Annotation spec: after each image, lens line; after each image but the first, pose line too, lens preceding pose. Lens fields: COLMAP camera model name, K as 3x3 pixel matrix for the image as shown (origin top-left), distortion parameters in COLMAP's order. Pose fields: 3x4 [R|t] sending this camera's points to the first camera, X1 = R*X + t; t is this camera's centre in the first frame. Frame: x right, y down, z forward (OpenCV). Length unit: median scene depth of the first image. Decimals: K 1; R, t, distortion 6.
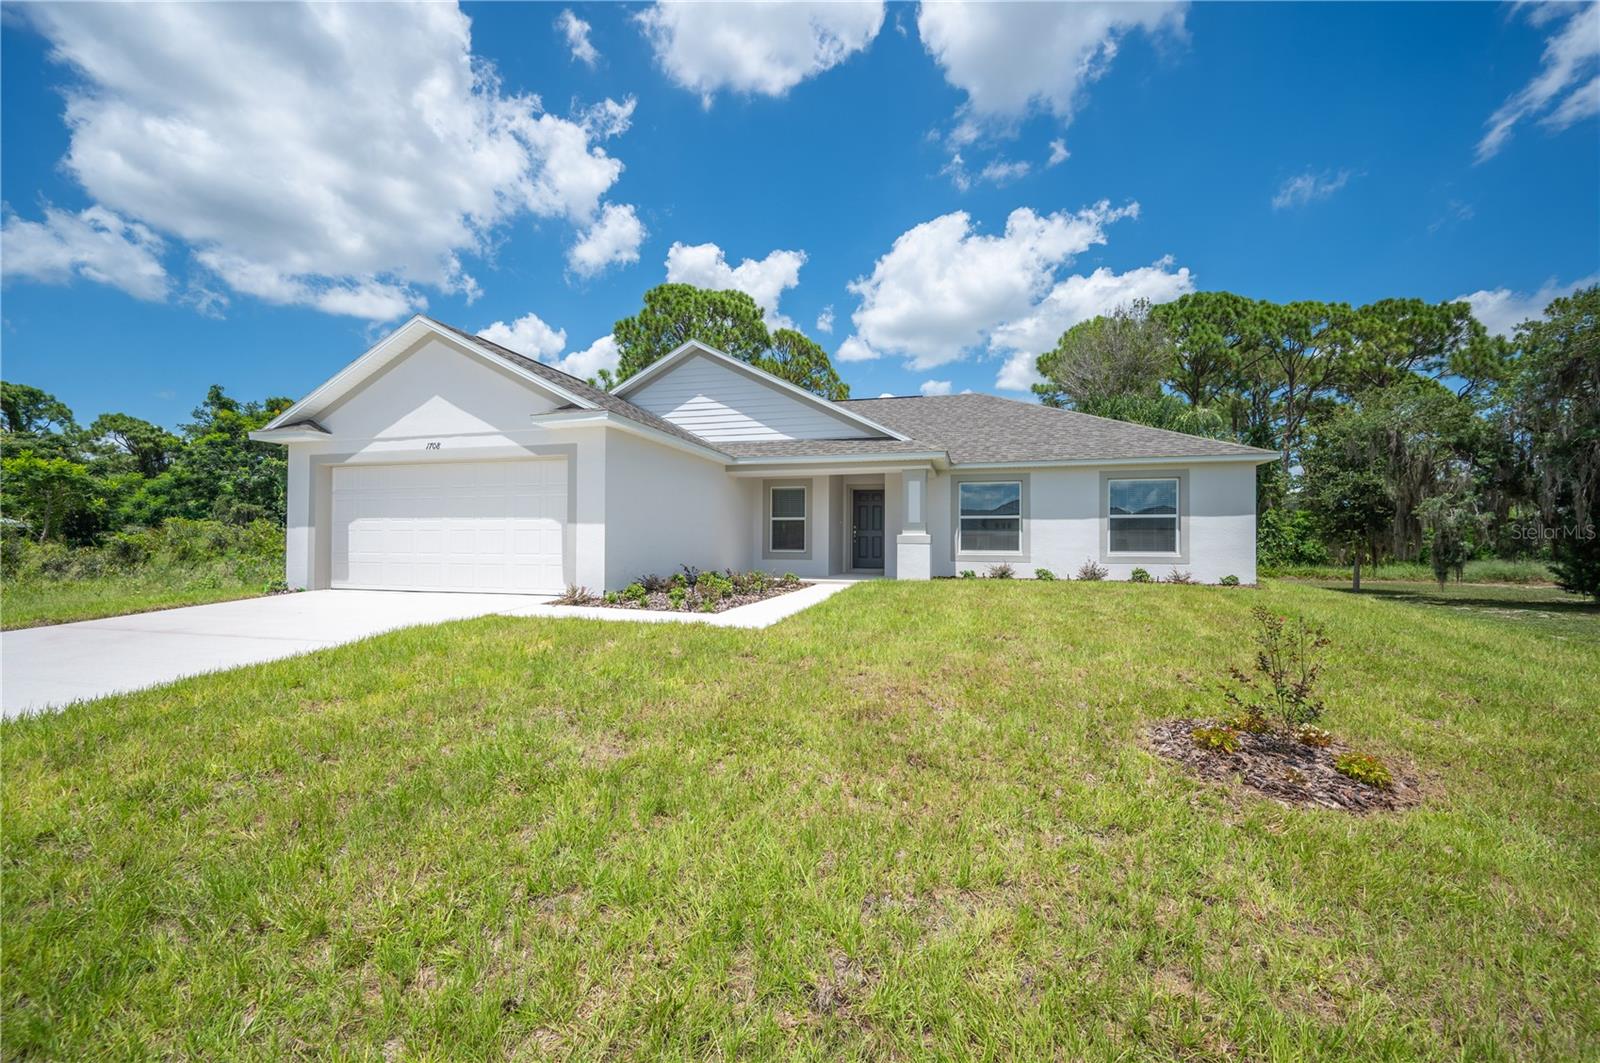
lens RADIAL K [[635.3, 0, 805.8], [0, 635.3, 542.3], [0, 0, 1]] dist [0.002219, 0.000275]
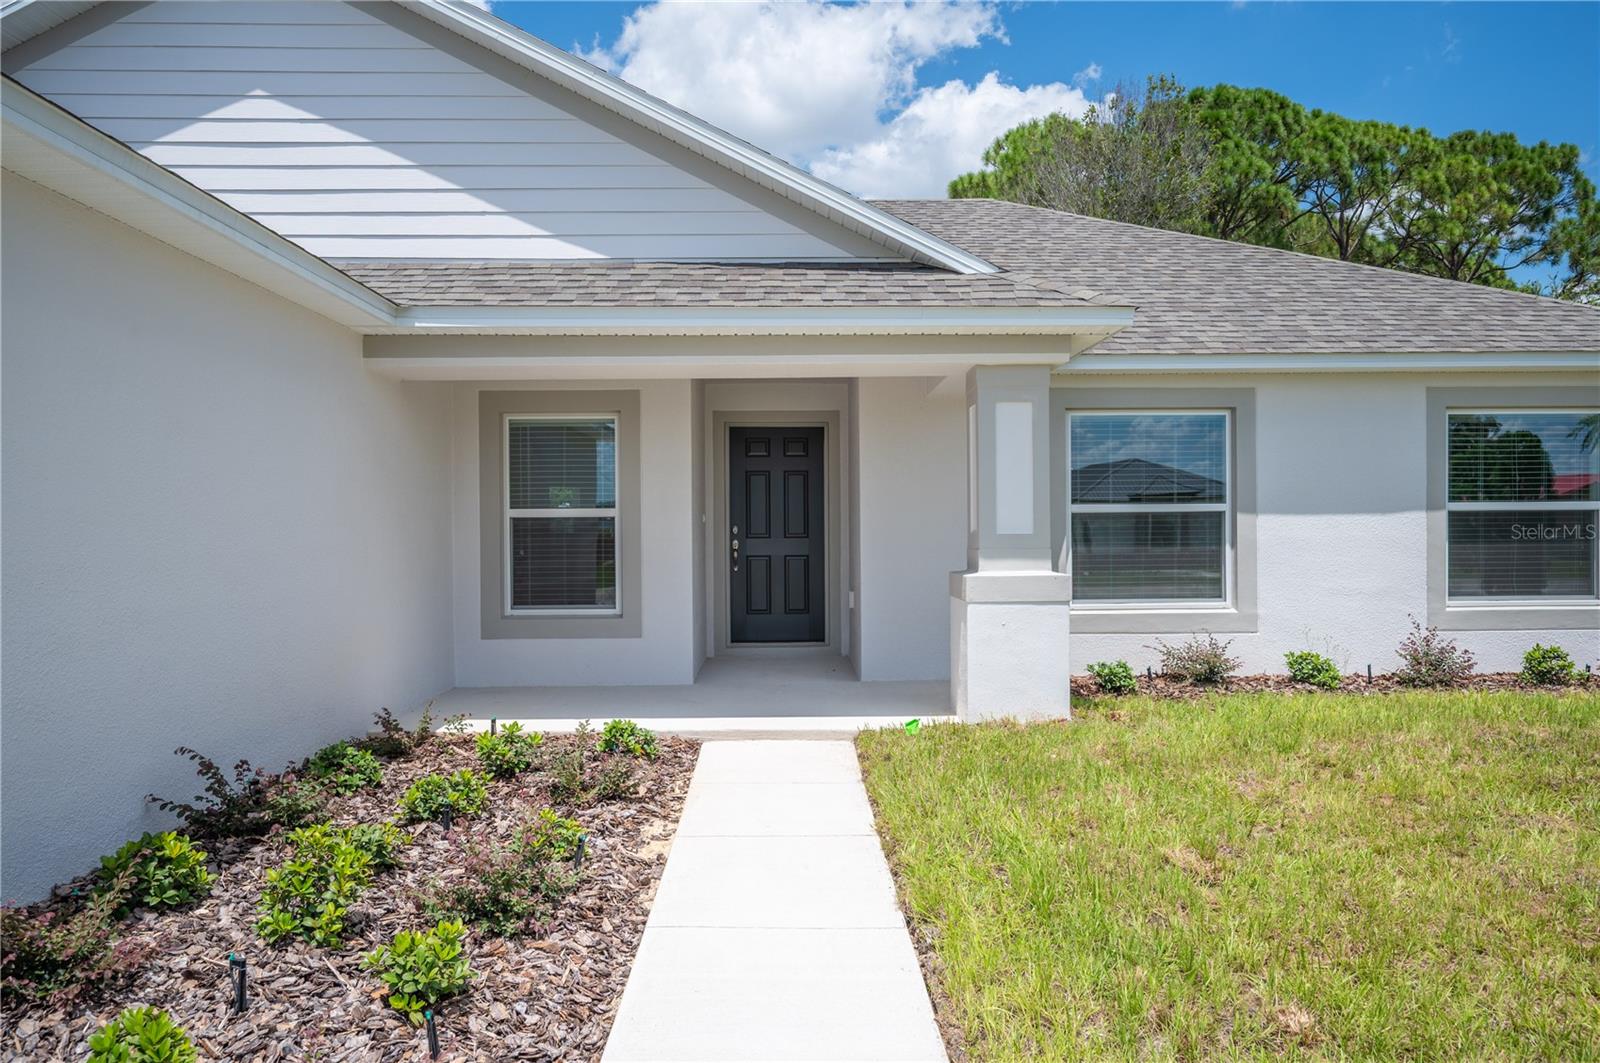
lens RADIAL K [[1105.4, 0, 795.7], [0, 1105.4, 518.2], [0, 0, 1]] dist [0.000377, -0.003996]
pose [[0.965185, -0.010361, 0.261362, -0.060407], [0.009418, 0.999944, 0.004859, -0.035461], [-0.261397, -0.002228, 0.965229, 0.412682]]
